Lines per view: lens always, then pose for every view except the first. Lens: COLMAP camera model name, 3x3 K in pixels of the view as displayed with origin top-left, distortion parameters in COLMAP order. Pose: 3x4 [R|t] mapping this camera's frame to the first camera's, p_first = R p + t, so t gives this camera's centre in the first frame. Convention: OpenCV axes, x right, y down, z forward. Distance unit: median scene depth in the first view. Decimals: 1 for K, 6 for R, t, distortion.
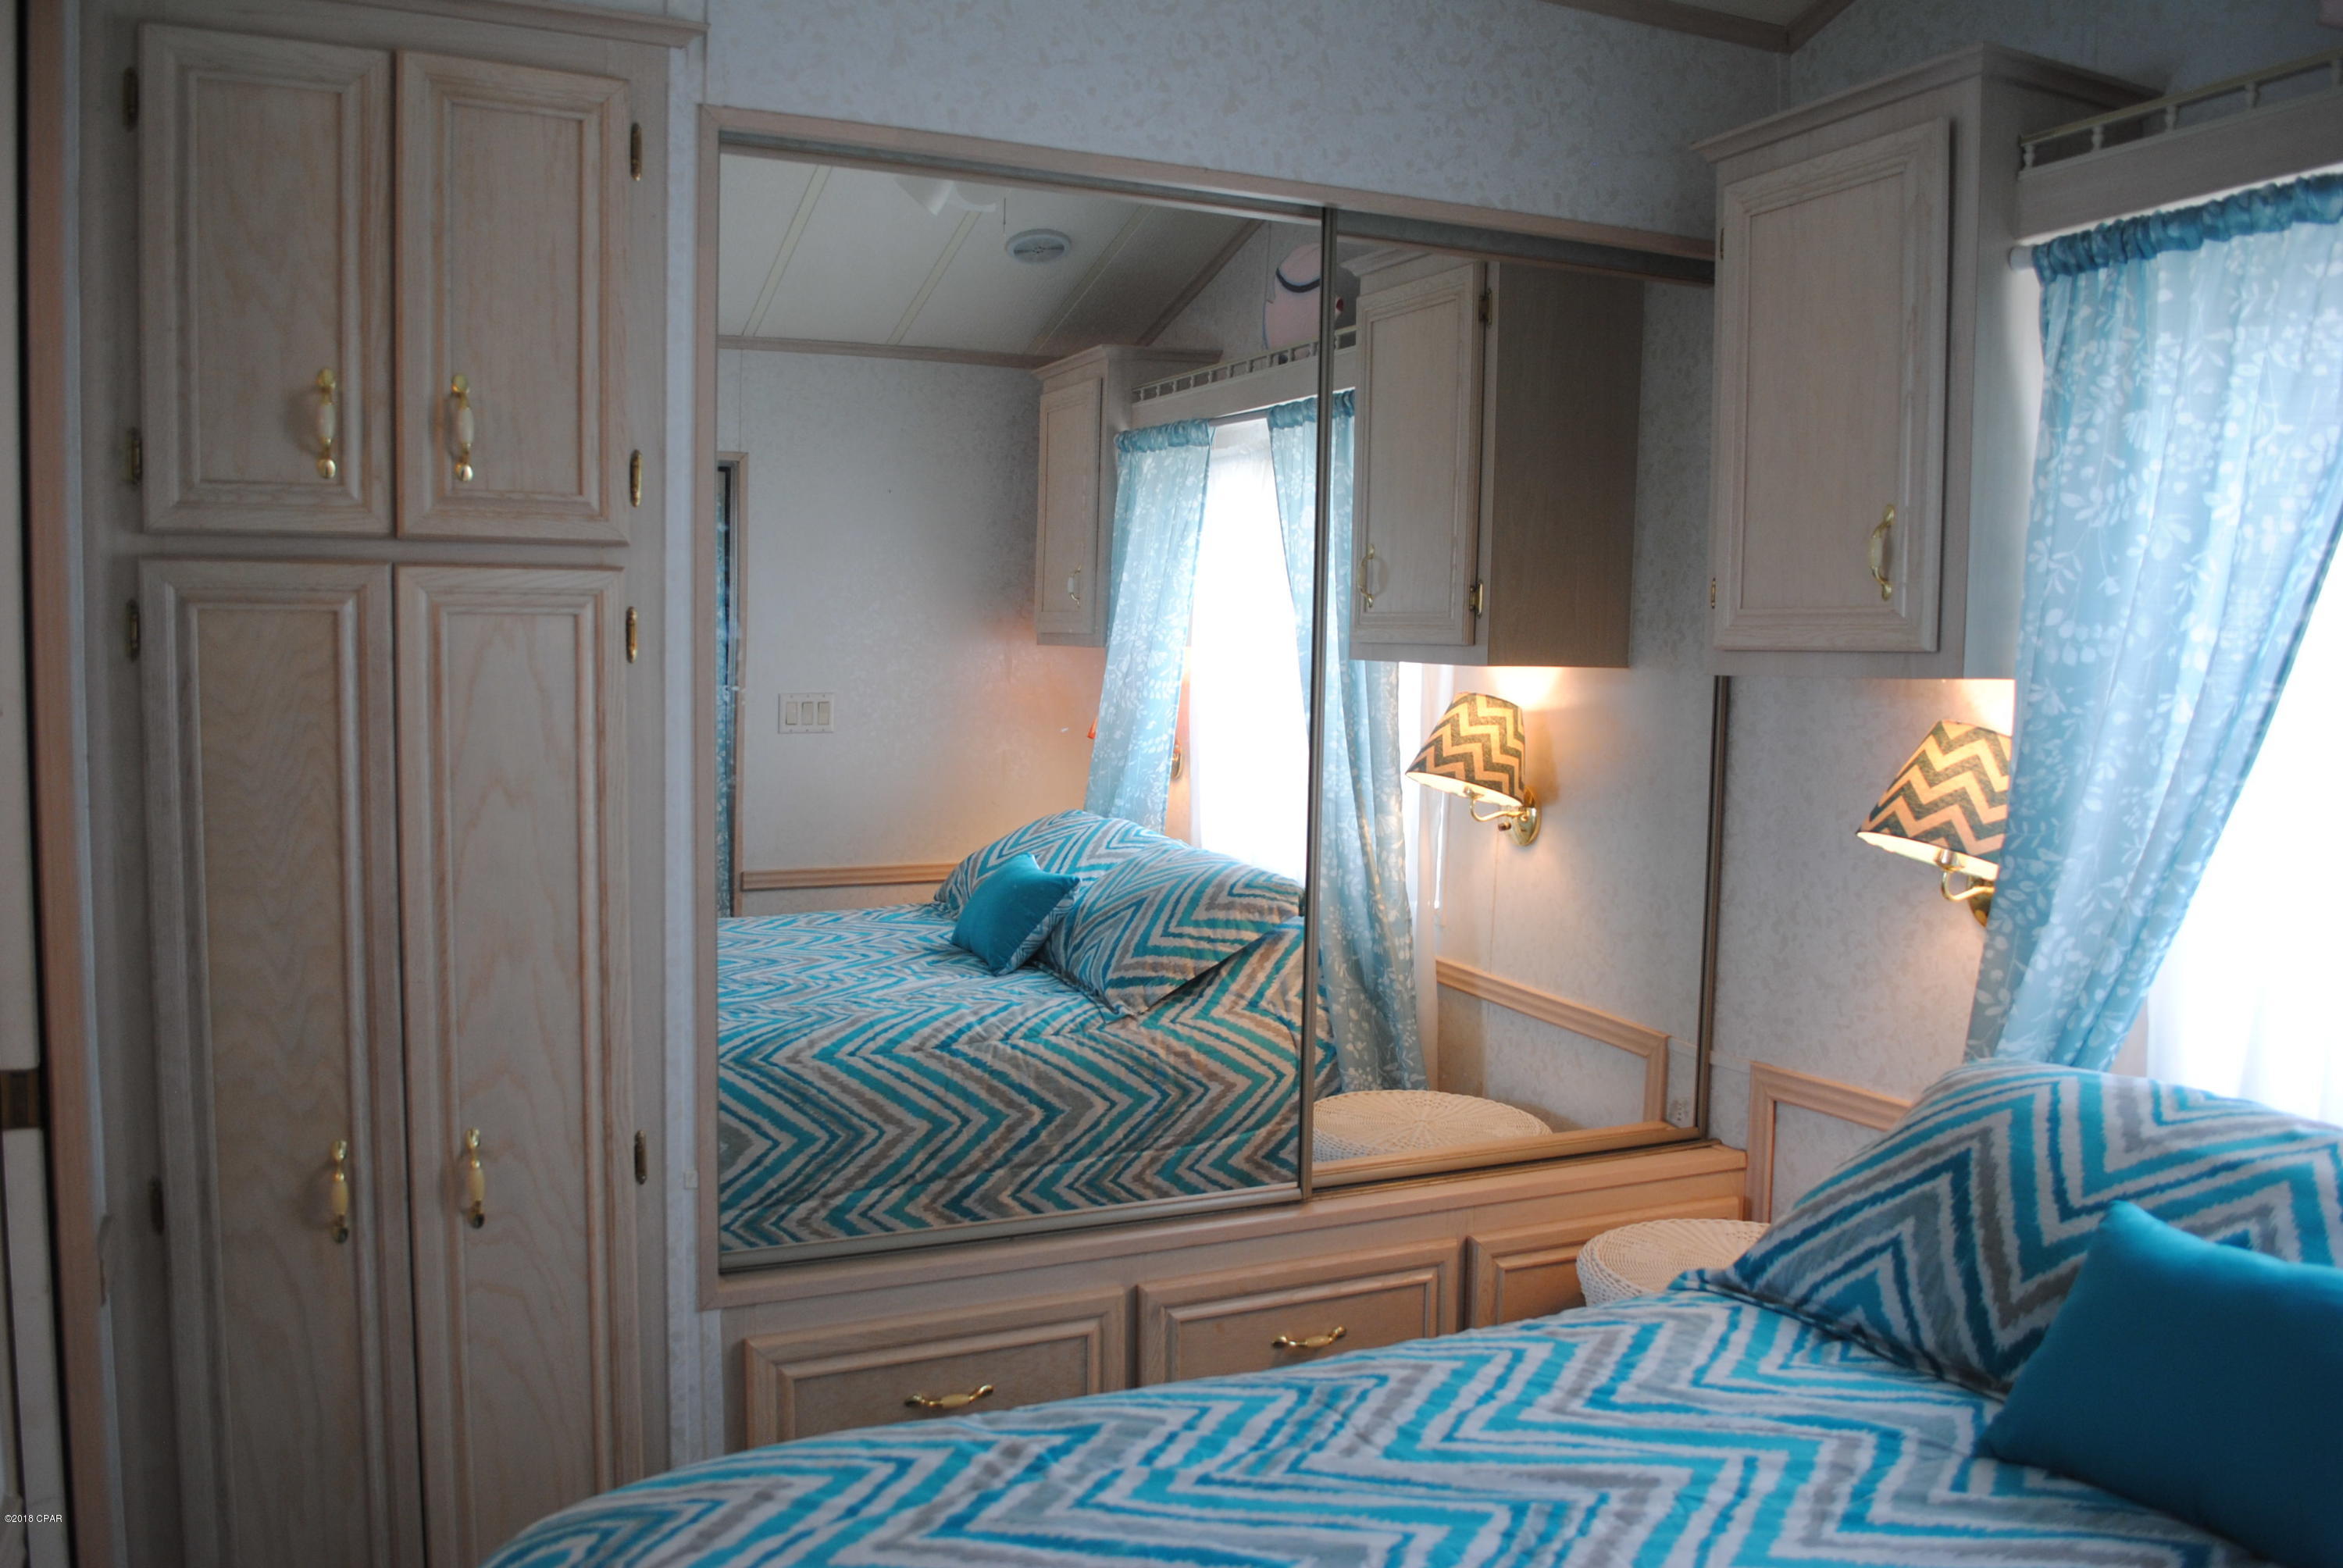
lens RADIAL K [[1868.4, 0, 1171.5], [0, 1868.4, 784.0], [0, 0, 1]] dist [-0.081089, 0.012417]
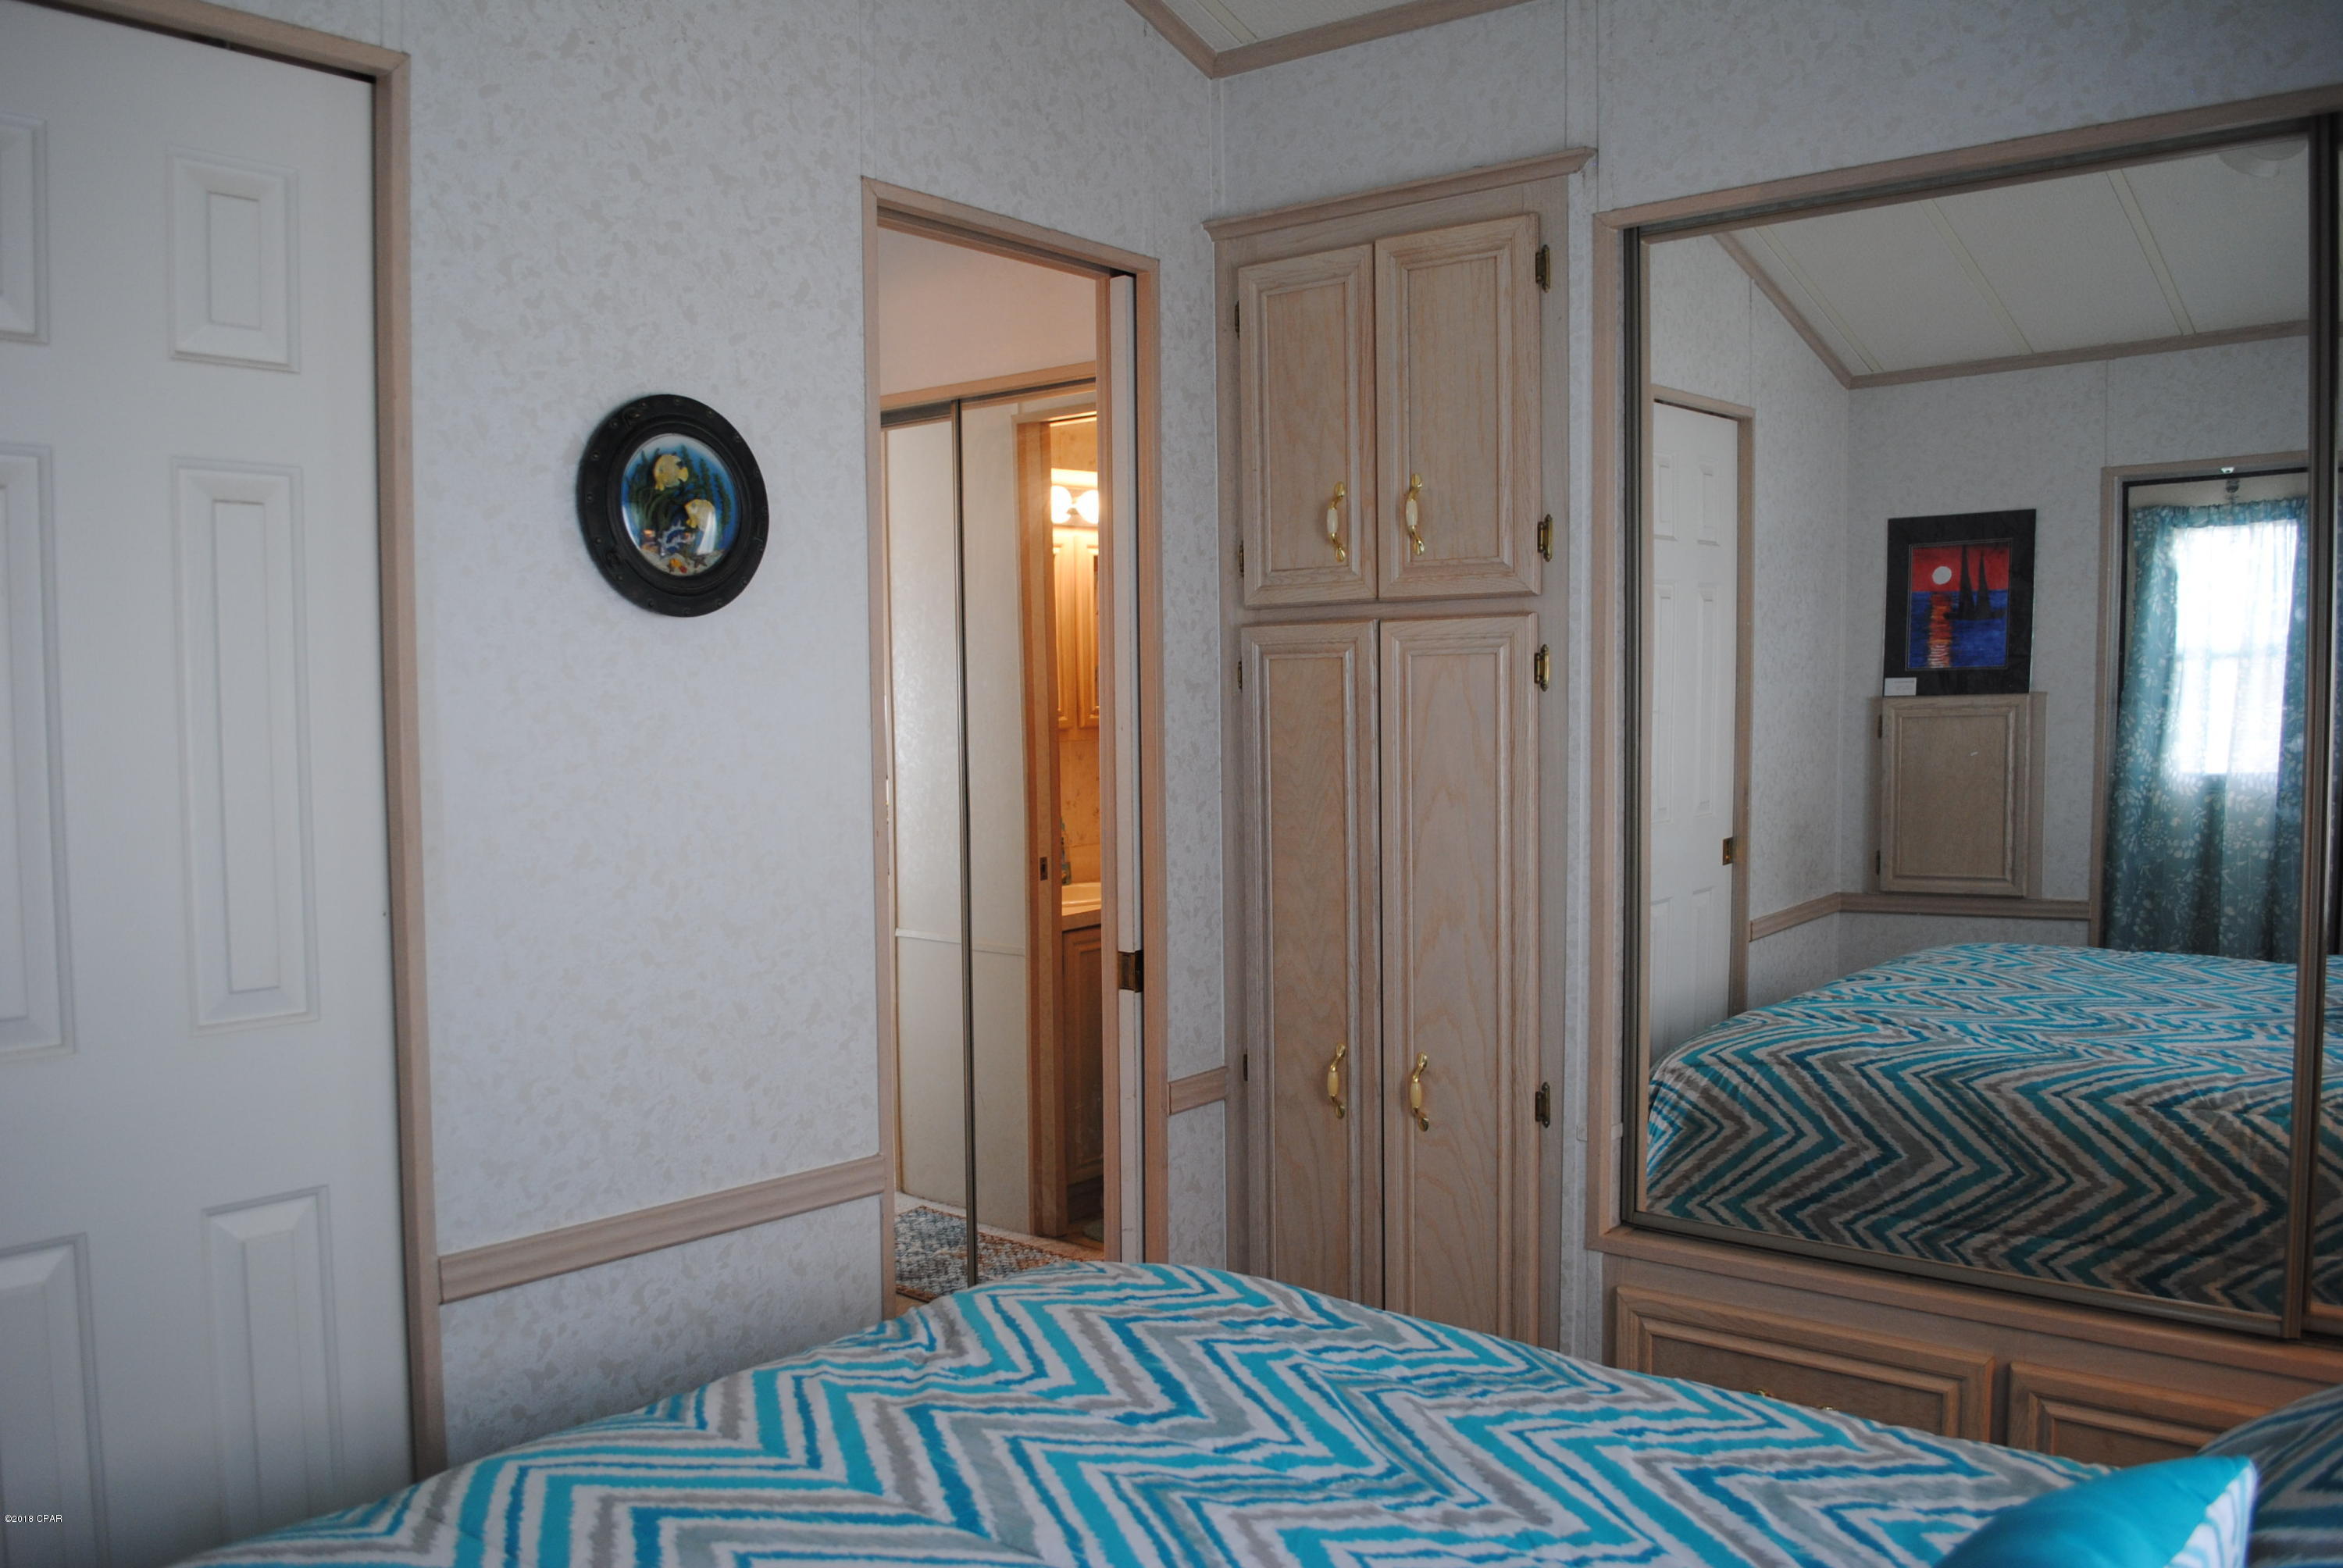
lens RADIAL K [[1893.1, 0, 1171.5], [0, 1893.1, 784.0], [0, 0, 1]] dist [-0.088801, 0.135699]
pose [[0.438661, 0.031811, -0.898089, 0.652161], [-0.041102, 0.999038, 0.015311, -0.013220], [0.897712, 0.030197, 0.439546, 0.224341]]
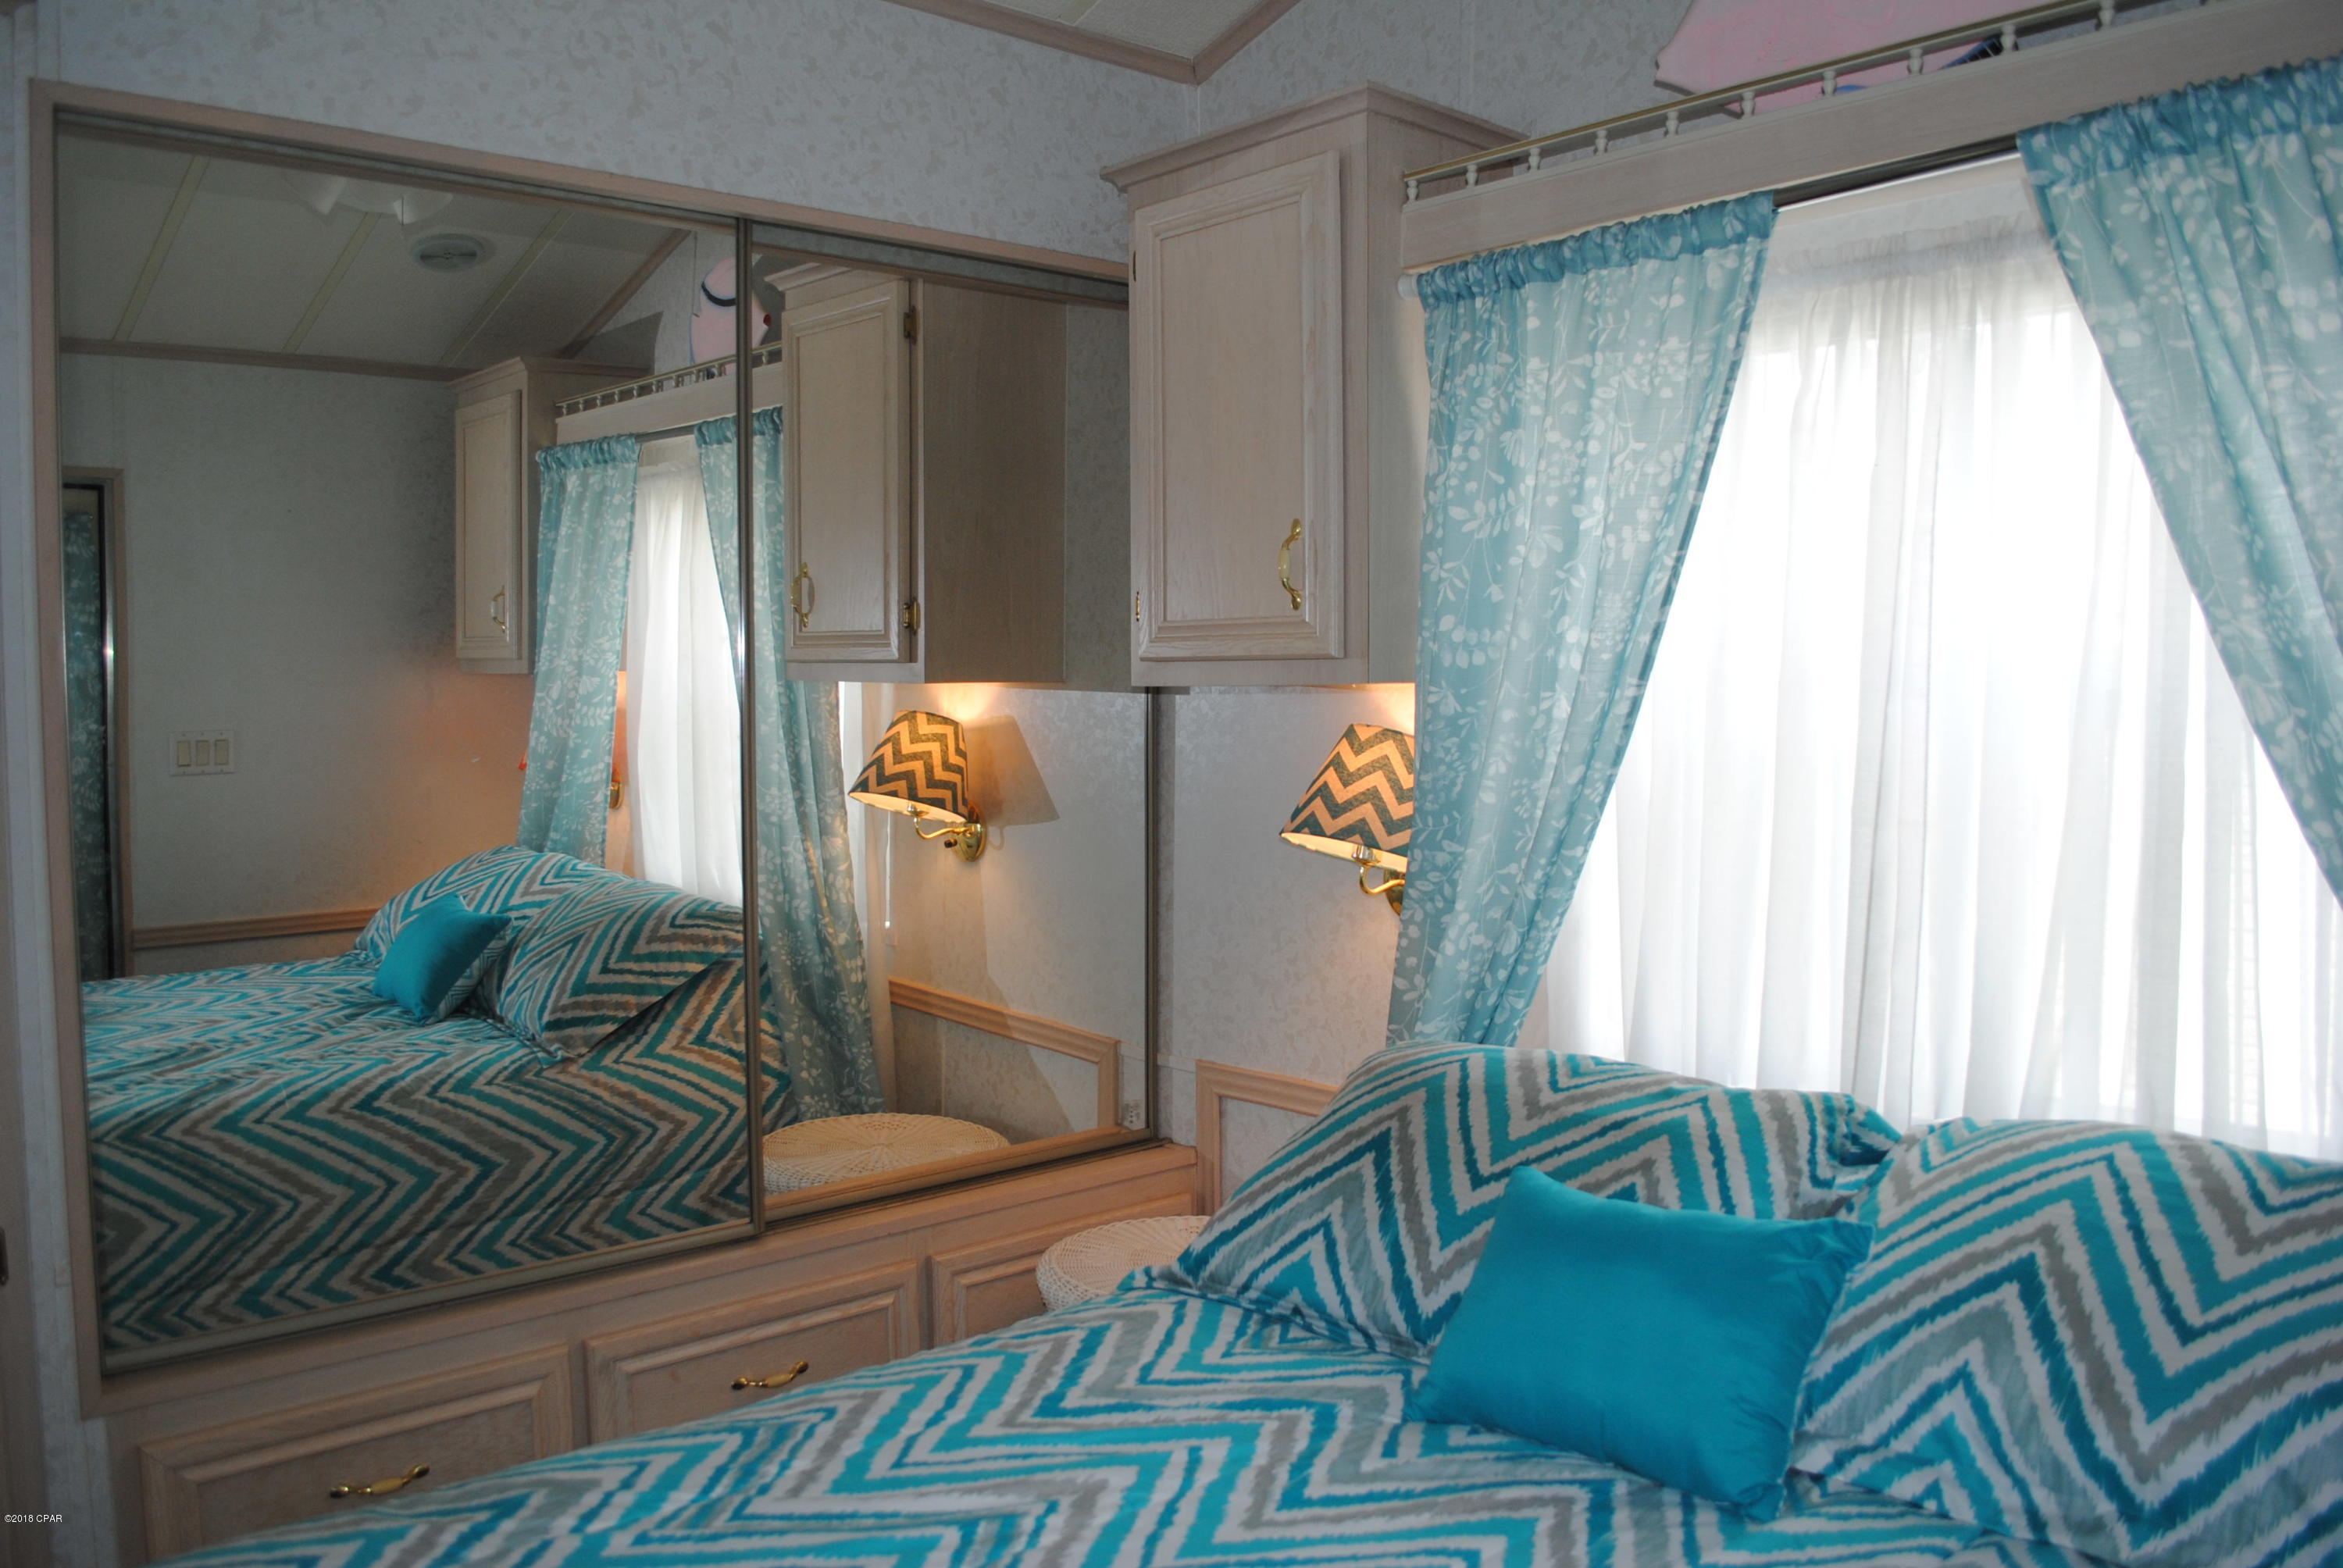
lens RADIAL K [[1868.4, 0, 1171.5], [0, 1868.4, 784.0], [0, 0, 1]] dist [-0.081089, 0.012417]
pose [[0.959131, -0.036695, 0.280572, 0.018296], [0.039787, 0.999194, -0.005333, 0.001758], [-0.280150, 0.016278, 0.959818, 0.005706]]
